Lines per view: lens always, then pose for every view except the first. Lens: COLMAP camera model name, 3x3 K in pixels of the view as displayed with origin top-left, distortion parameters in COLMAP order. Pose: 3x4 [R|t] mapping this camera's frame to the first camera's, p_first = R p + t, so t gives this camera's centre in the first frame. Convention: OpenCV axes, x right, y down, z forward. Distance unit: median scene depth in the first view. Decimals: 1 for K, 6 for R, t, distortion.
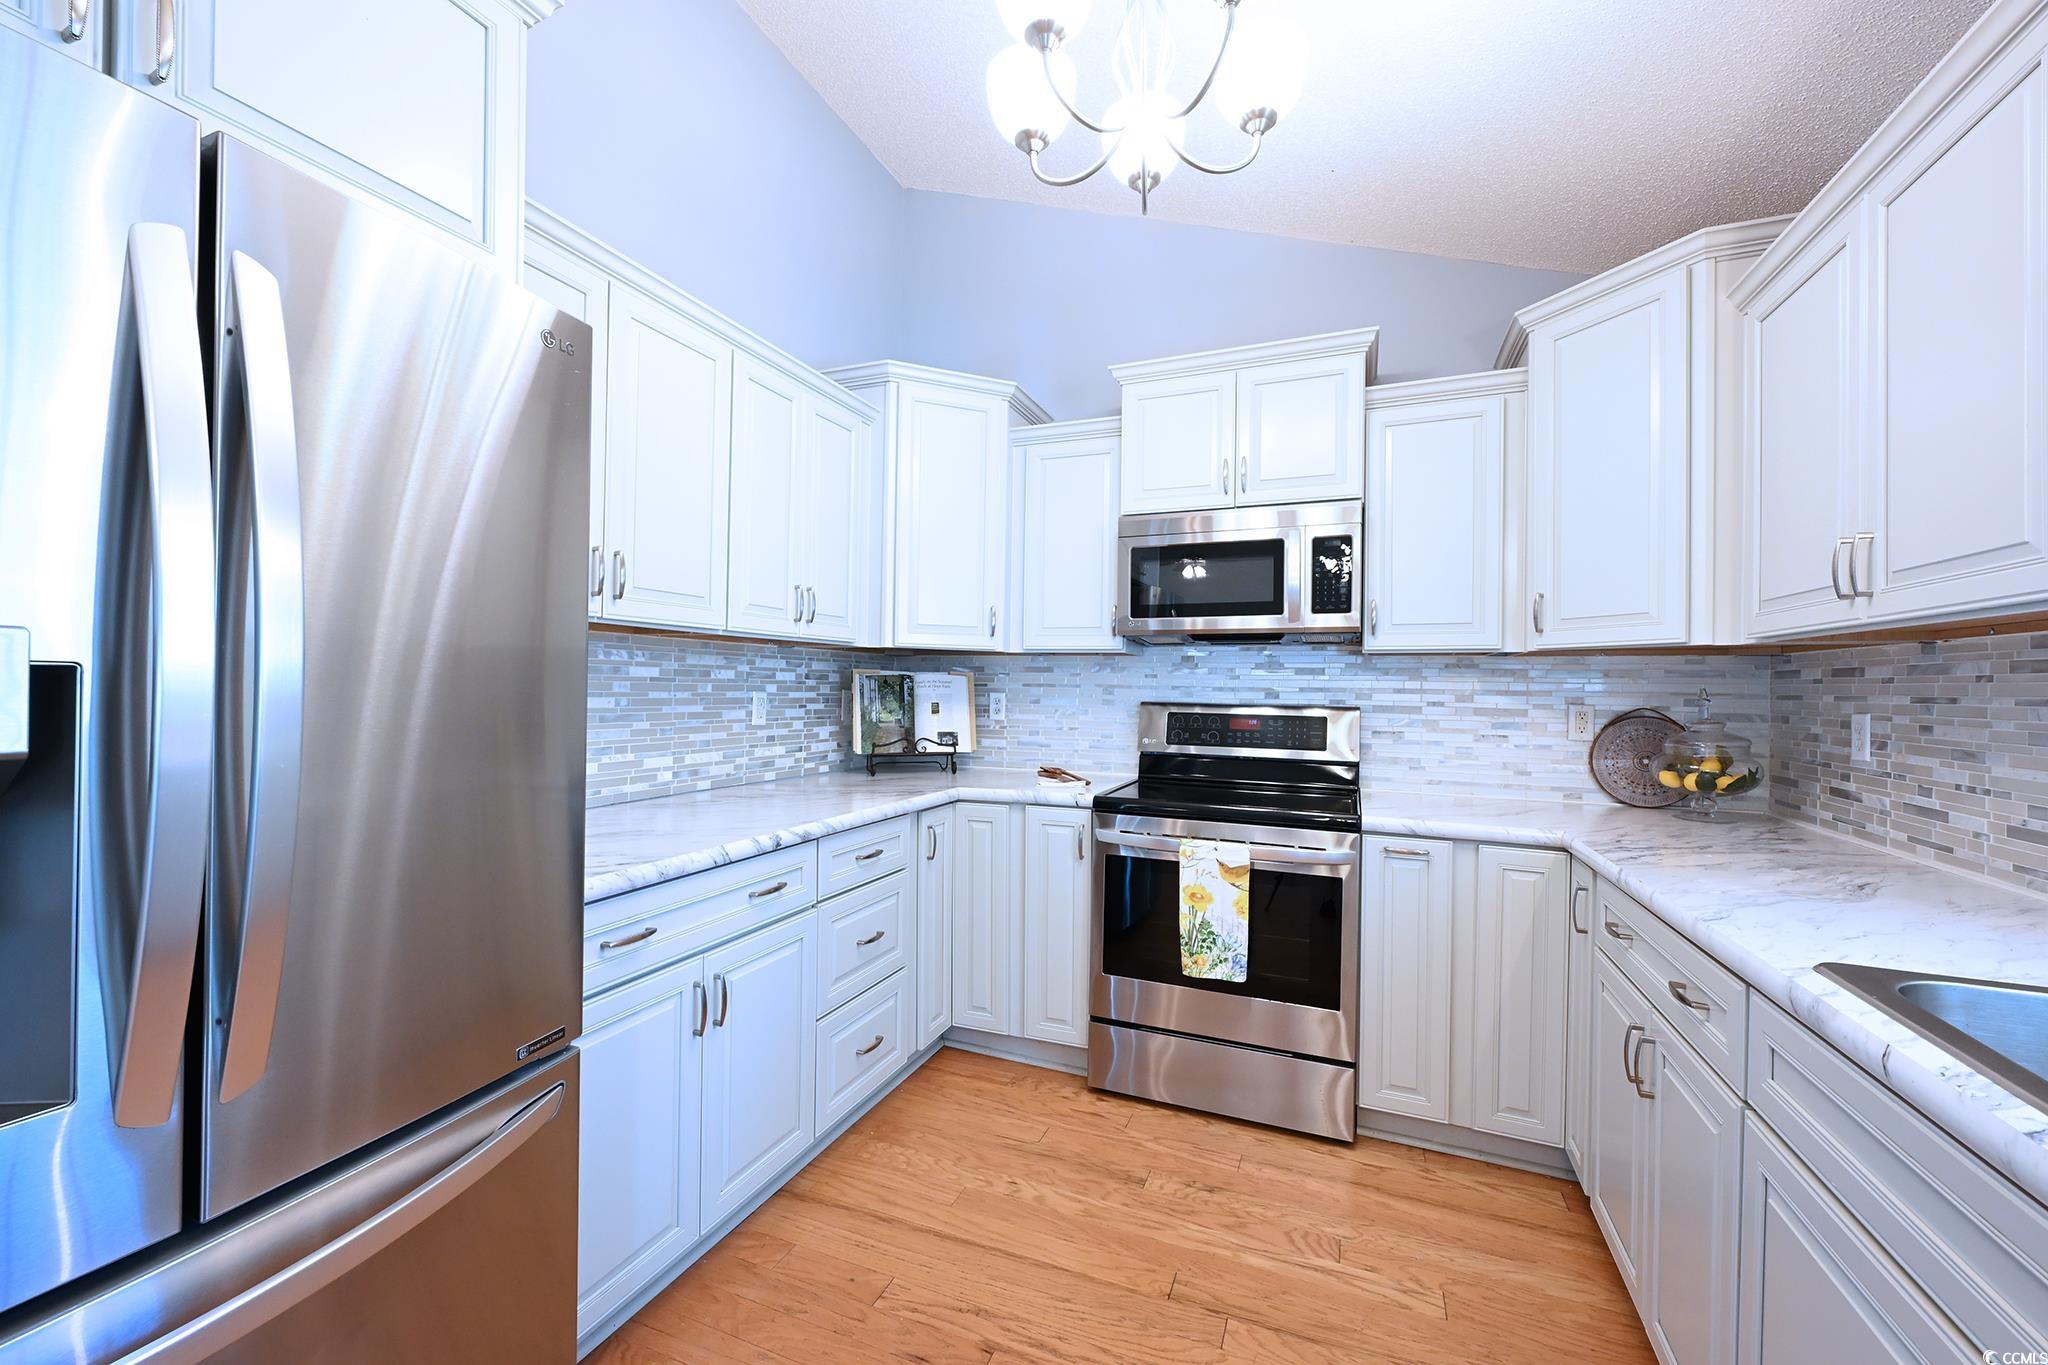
lens RADIAL K [[806.5, 0, 1025.7], [0, 806.5, 683.7], [0, 0, 1]] dist [0.000347, -0.000606]
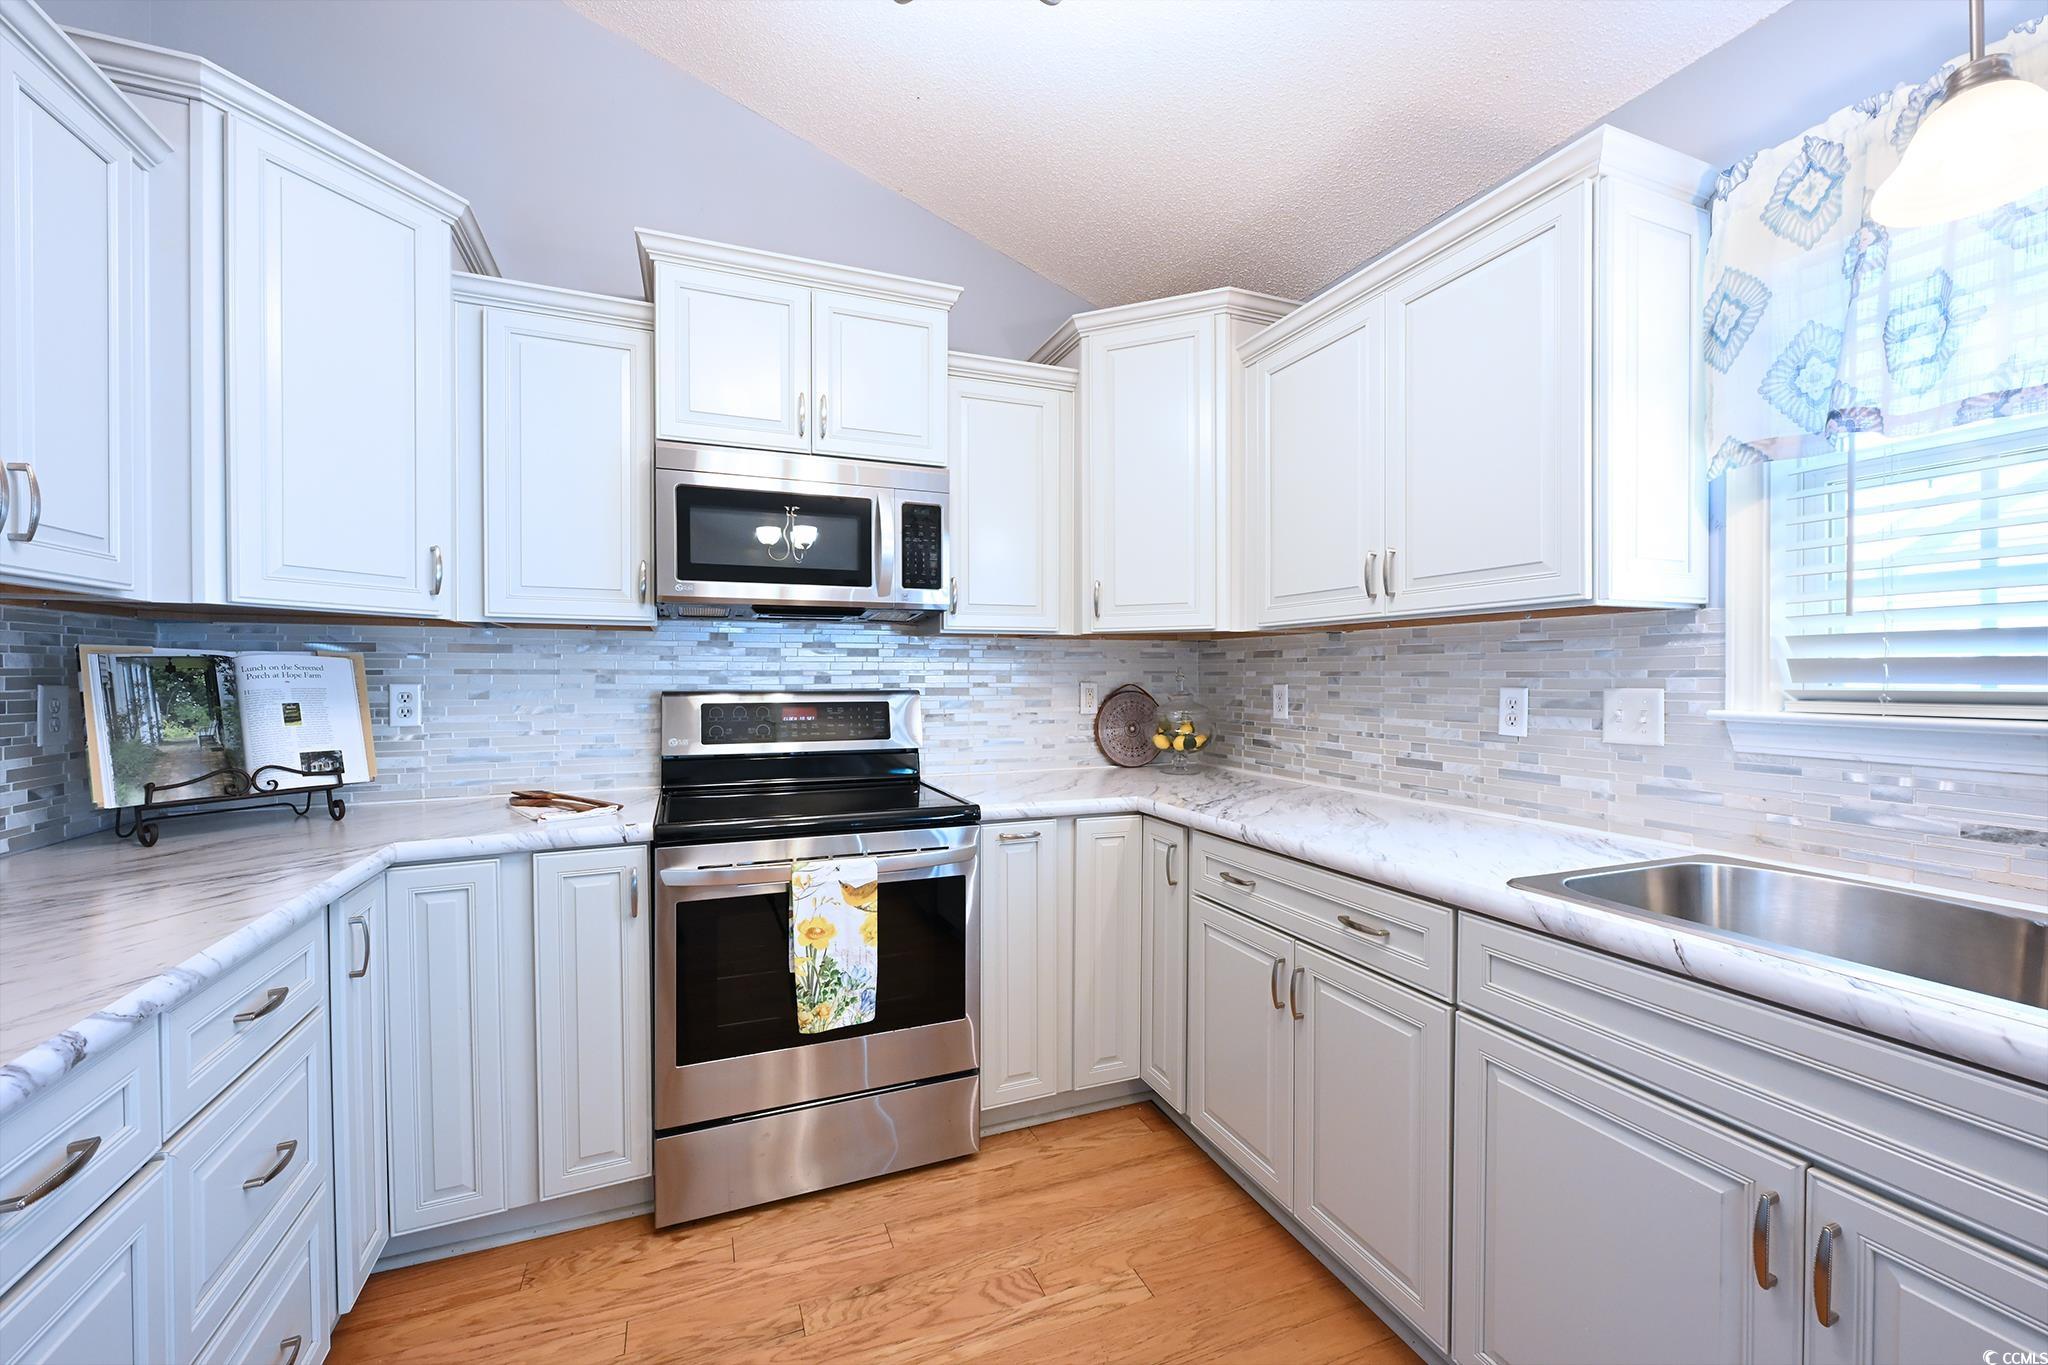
lens RADIAL K [[806.5, 0, 1021.0], [0, 806.5, 682.8], [0, 0, 1]] dist [0.000347, -0.000606]
pose [[0.710332, -0.022524, 0.703506, -0.190425], [0.008574, 0.999691, 0.023349, -0.000739], [-0.703815, -0.010554, 0.710305, 0.273425]]
